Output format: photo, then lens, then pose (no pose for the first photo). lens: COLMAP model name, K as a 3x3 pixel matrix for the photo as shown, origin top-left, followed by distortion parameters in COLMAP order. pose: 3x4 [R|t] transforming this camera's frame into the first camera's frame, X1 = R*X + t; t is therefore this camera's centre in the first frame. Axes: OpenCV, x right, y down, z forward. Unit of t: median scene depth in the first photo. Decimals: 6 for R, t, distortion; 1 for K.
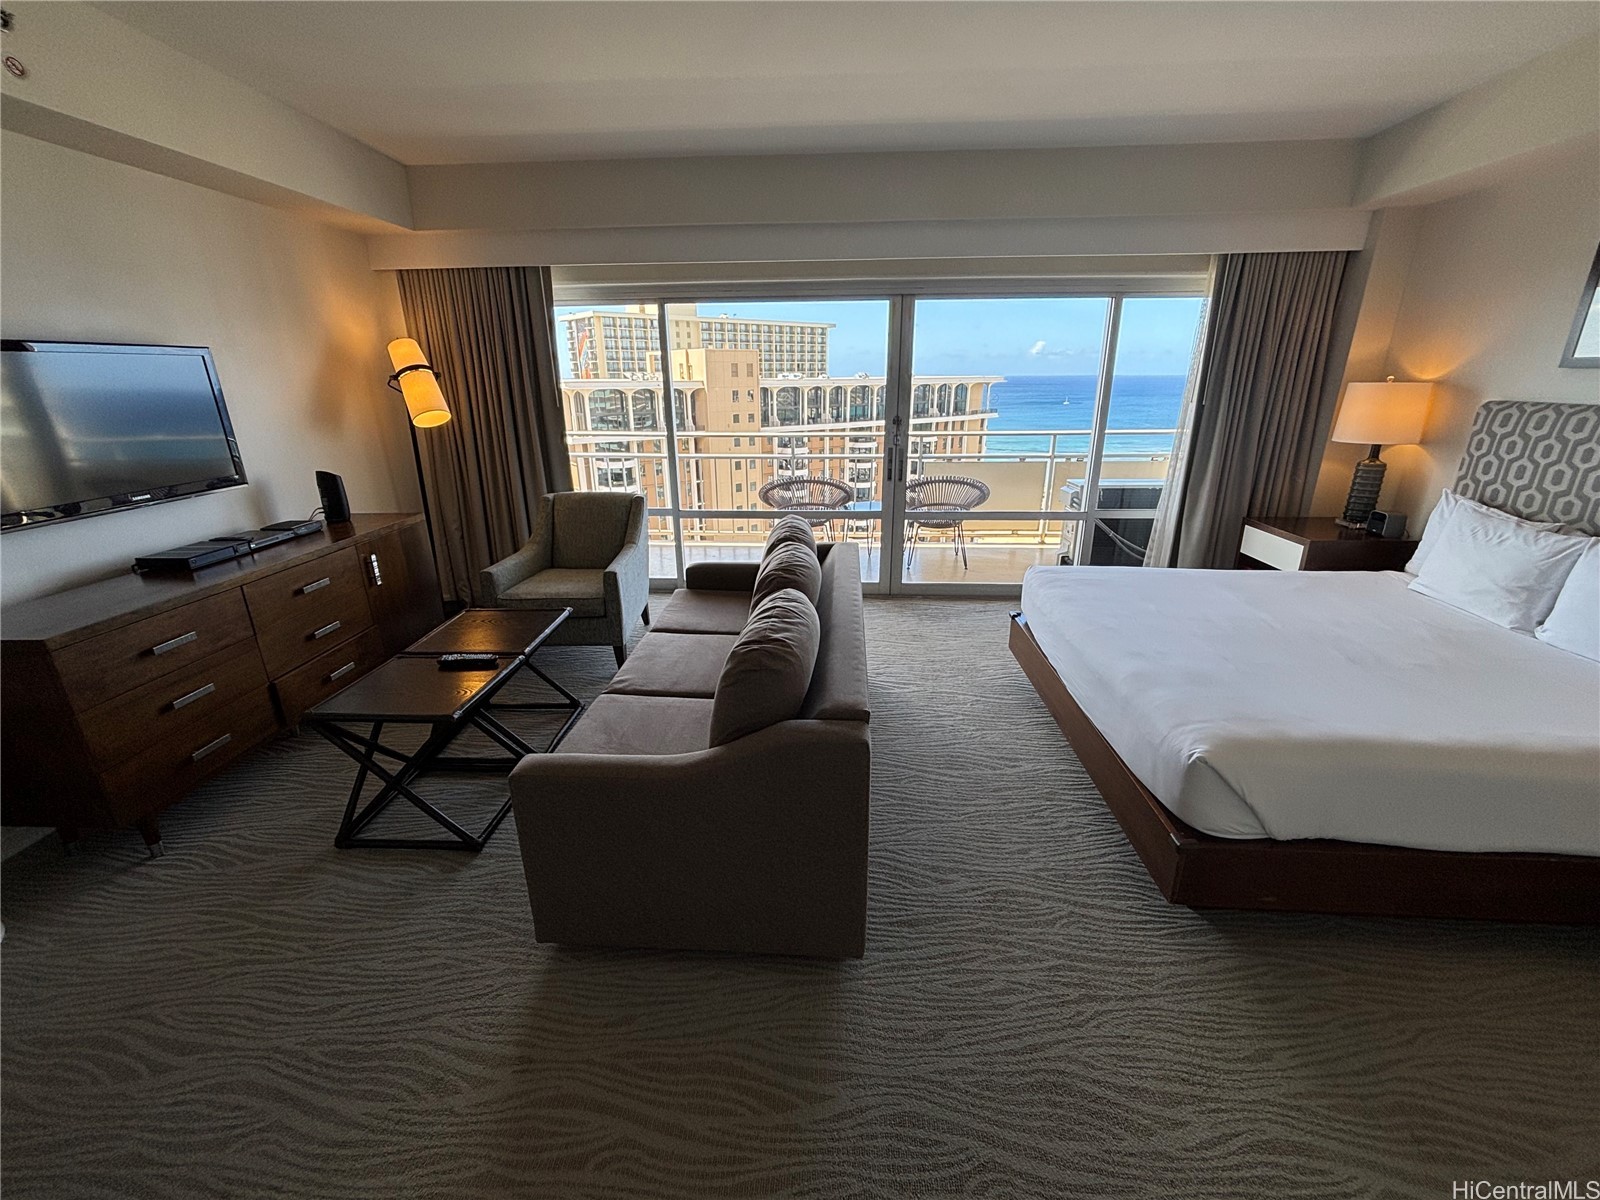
lens RADIAL K [[666.9, 0, 795.8], [0, 666.9, 597.1], [0, 0, 1]] dist [-0.001180, 0.000285]
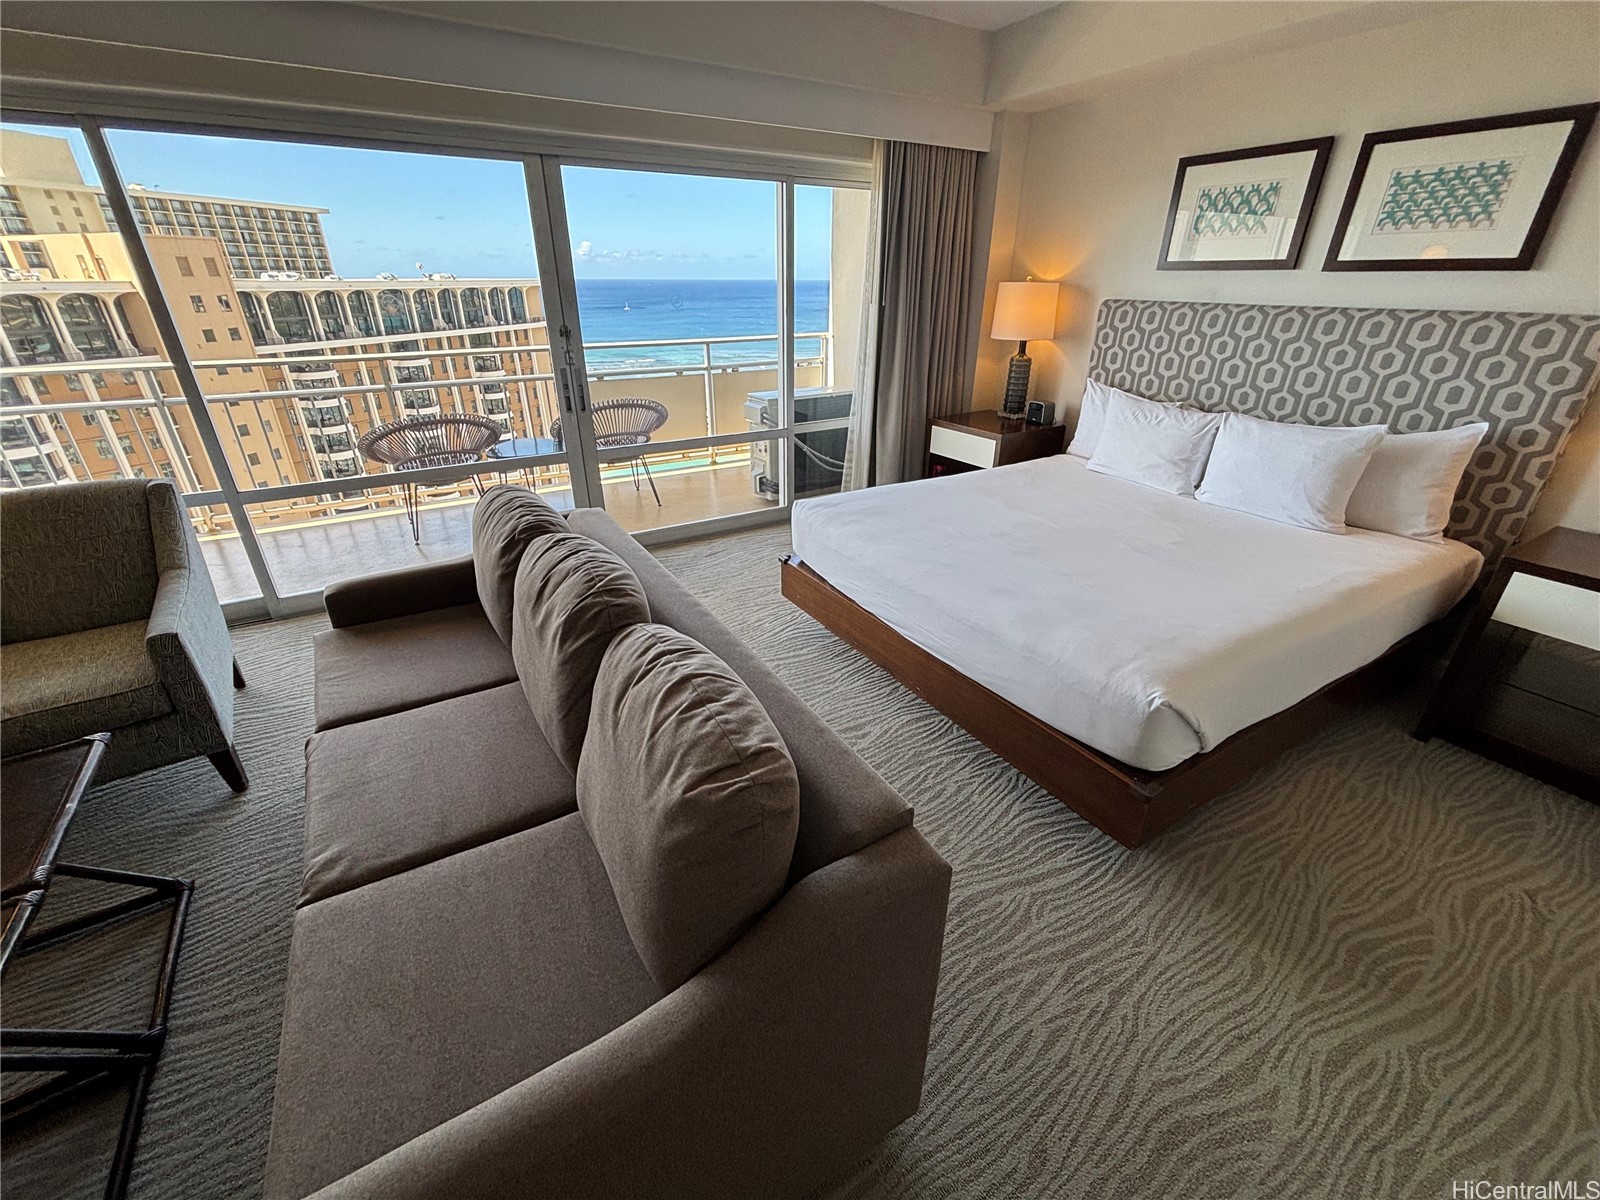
lens RADIAL K [[666.9, 0, 798.8], [0, 666.9, 597.2], [0, 0, 1]] dist [-0.001180, 0.000285]
pose [[0.820317, -0.238460, 0.519824, -0.124578], [0.171932, 0.969707, 0.173514, -0.072871], [-0.545454, -0.052962, 0.836466, 0.251280]]
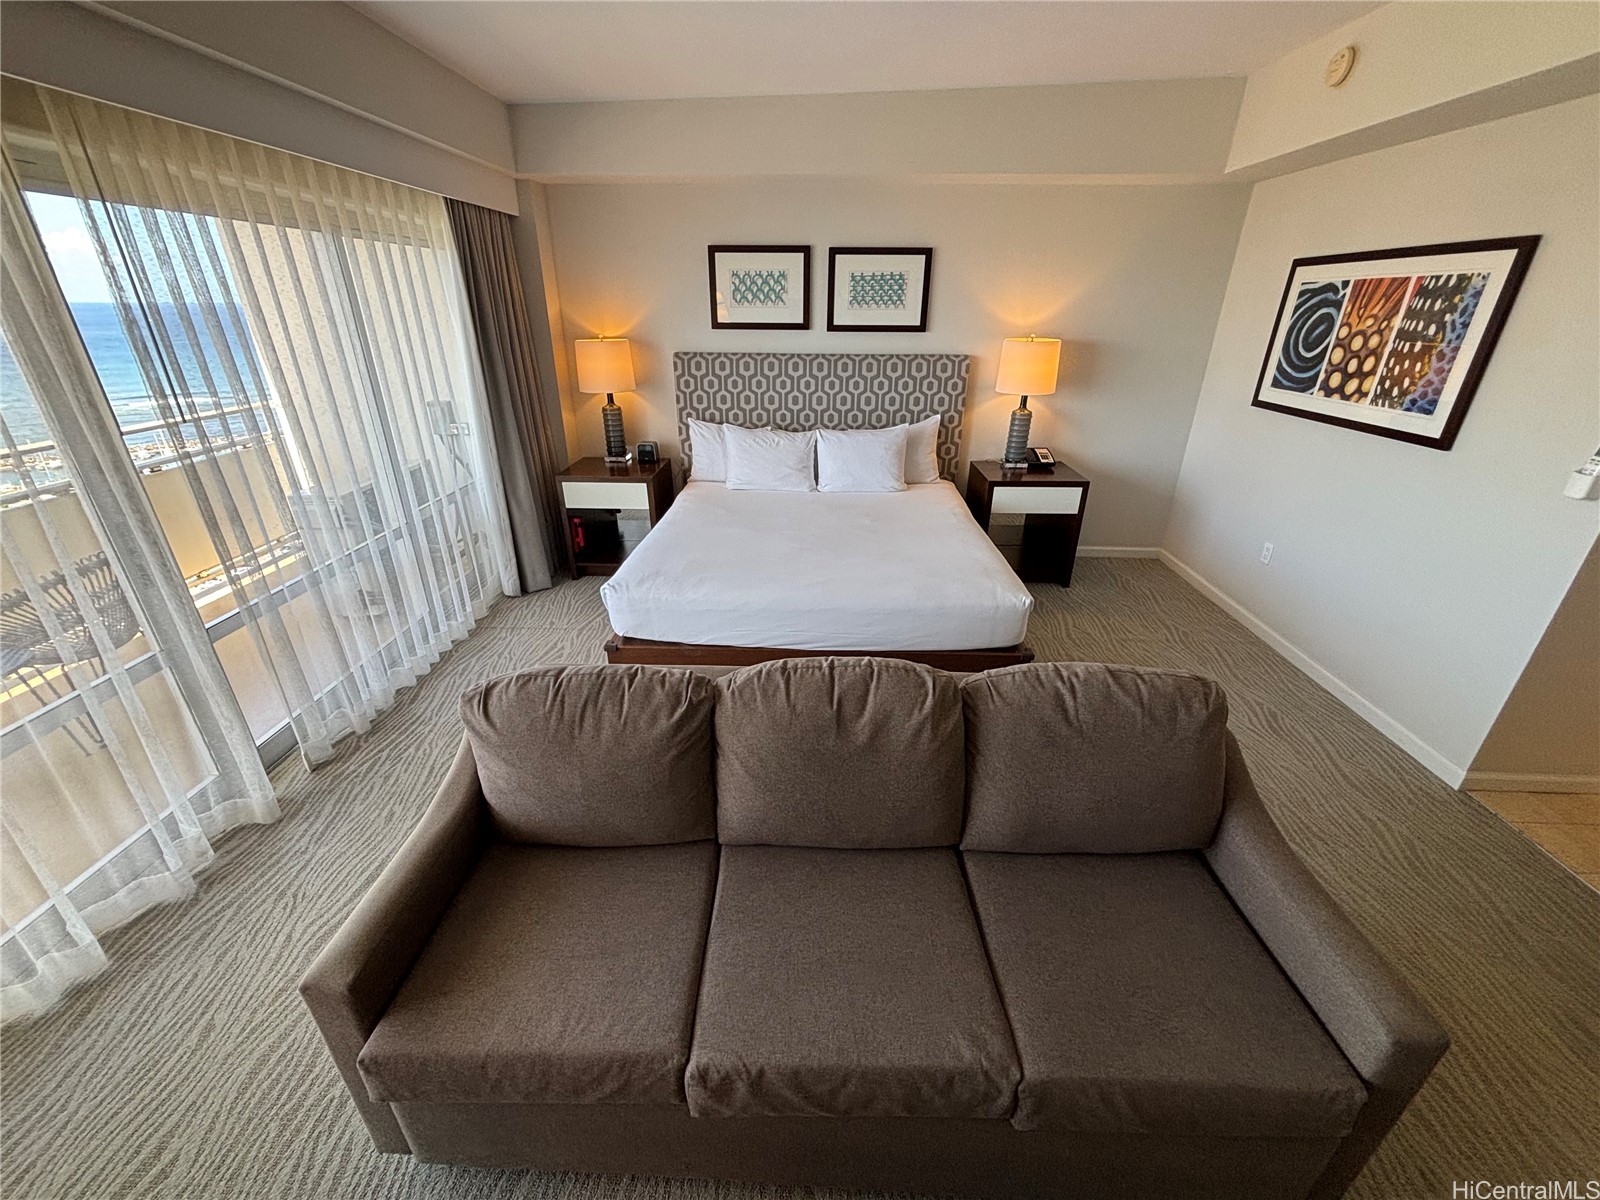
lens RADIAL K [[645.7, 0, 799.8], [0, 645.7, 600.5], [0, 0, 1]] dist [-0.000401, 0.000421]
pose [[-0.029418, -0.413287, 0.910126, -0.387839], [0.311105, 0.861510, 0.401266, -0.273174], [-0.949920, 0.294949, 0.103232, 0.672886]]
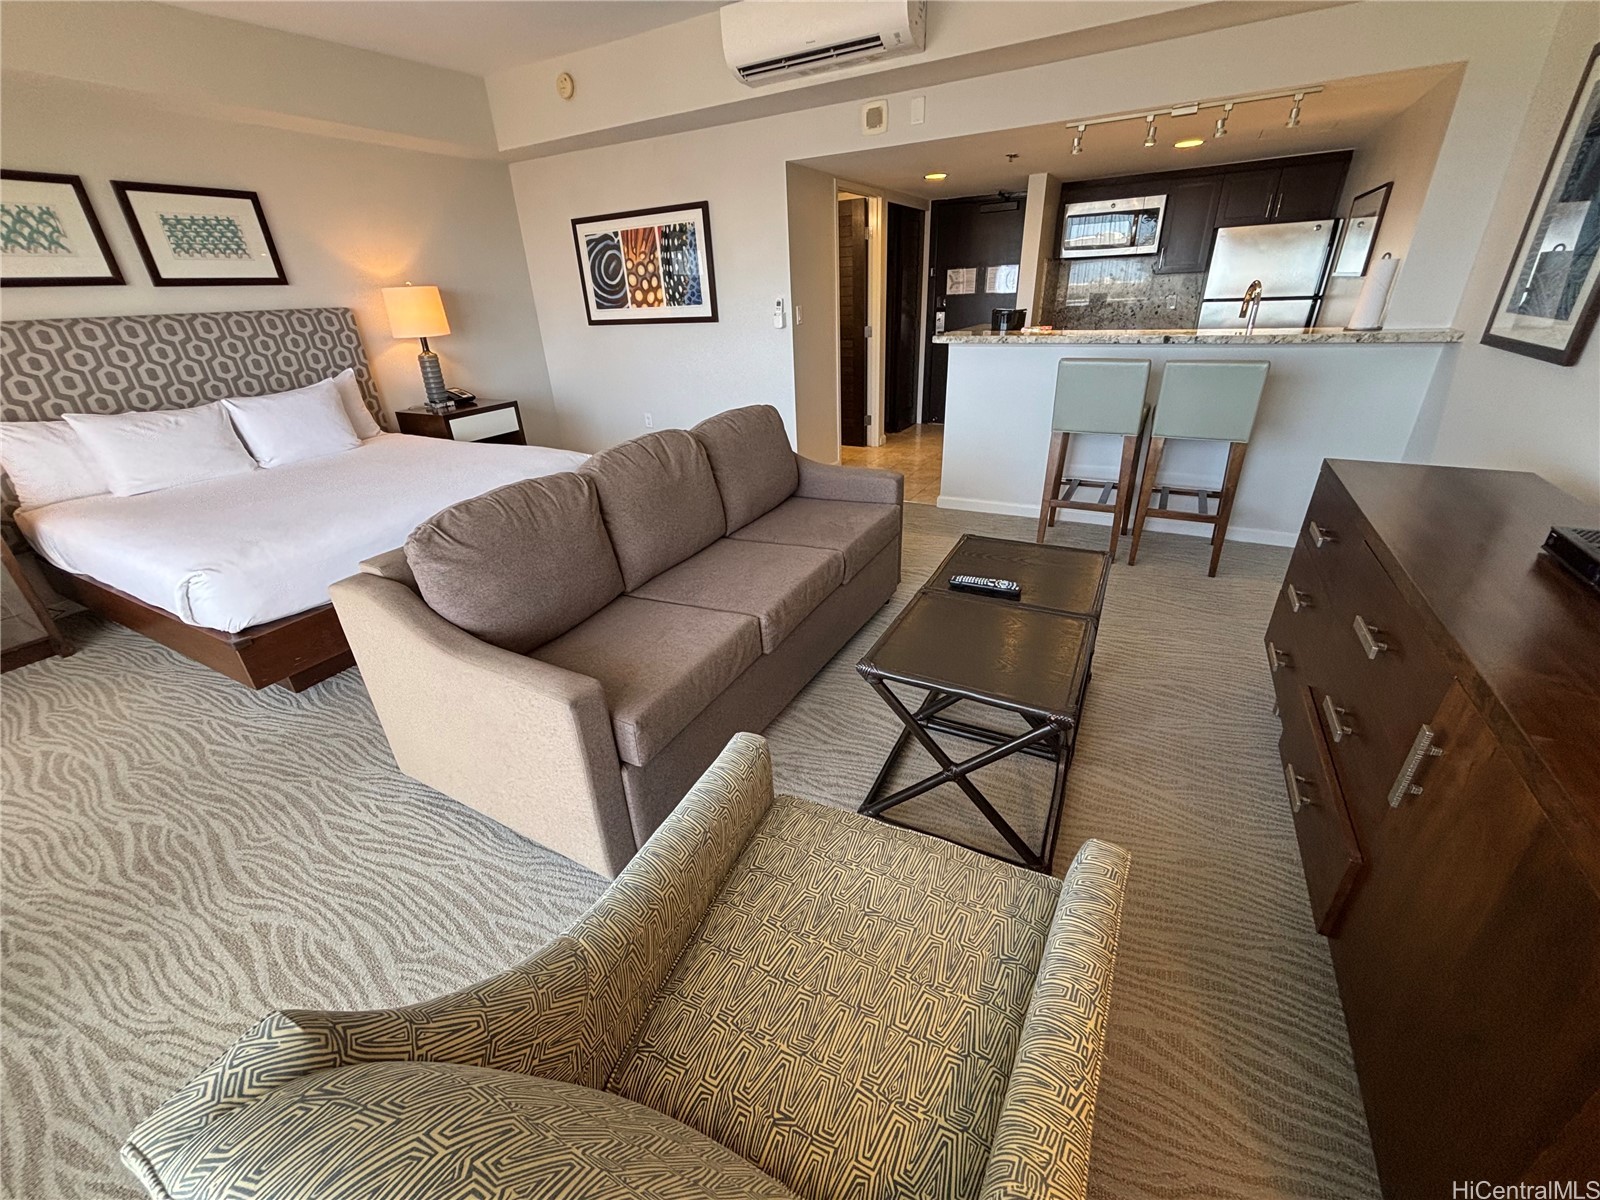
lens RADIAL K [[645.7, 0, 801.5], [0, 645.7, 594.2], [0, 0, 1]] dist [-0.000401, 0.000421]
pose [[-0.906479, -0.133082, 0.400730, -0.434675], [0.184089, 0.729537, 0.658701, -0.332021], [-0.380008, 0.670869, -0.636811, 1.167574]]
